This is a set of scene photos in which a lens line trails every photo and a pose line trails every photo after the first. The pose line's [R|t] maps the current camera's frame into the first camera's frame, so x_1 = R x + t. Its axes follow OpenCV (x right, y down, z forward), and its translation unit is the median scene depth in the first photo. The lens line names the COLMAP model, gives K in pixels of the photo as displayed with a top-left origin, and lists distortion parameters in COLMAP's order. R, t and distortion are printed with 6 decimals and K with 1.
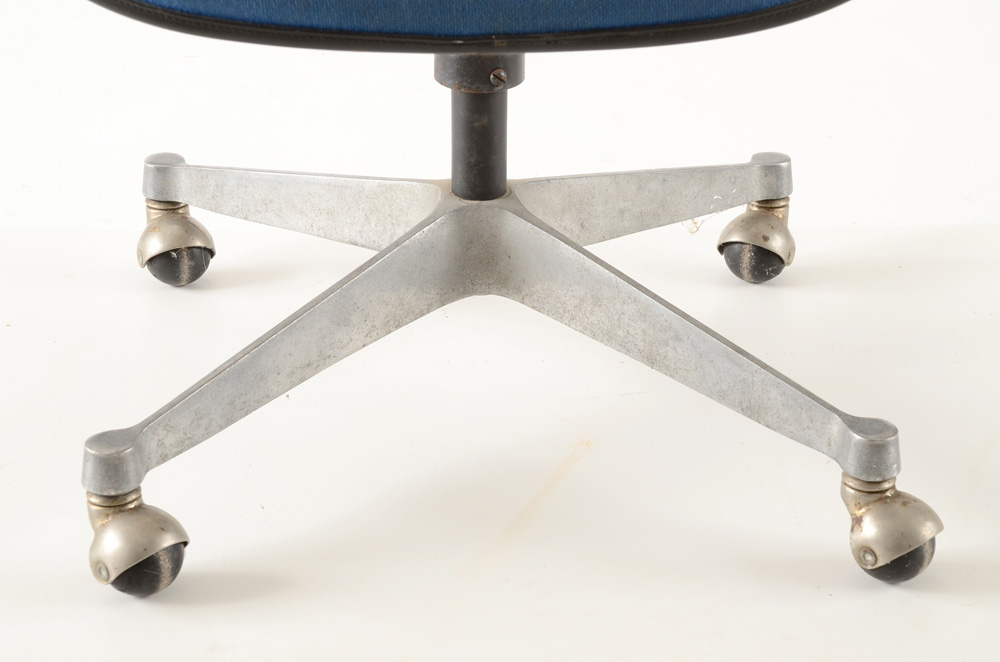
lens RADIAL K [[2456.0, 0, 495.3], [0, 2456.0, 325.3], [0, 0, 1]] dist [0.509113, 0.000000]
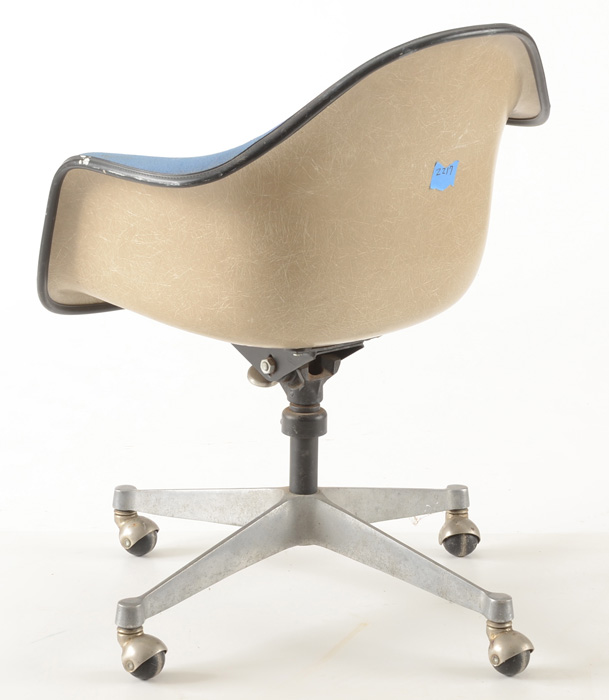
lens RADIAL K [[2923.6, 0, 307.1], [0, 2923.6, 348.2], [0, 0, 1]] dist [0.278410, 0.000000]
pose [[0.999496, 0.001361, 0.031709, -0.078895], [0.004545, 0.982648, -0.185424, 0.269009], [-0.031411, 0.185475, 0.982147, -1.318133]]
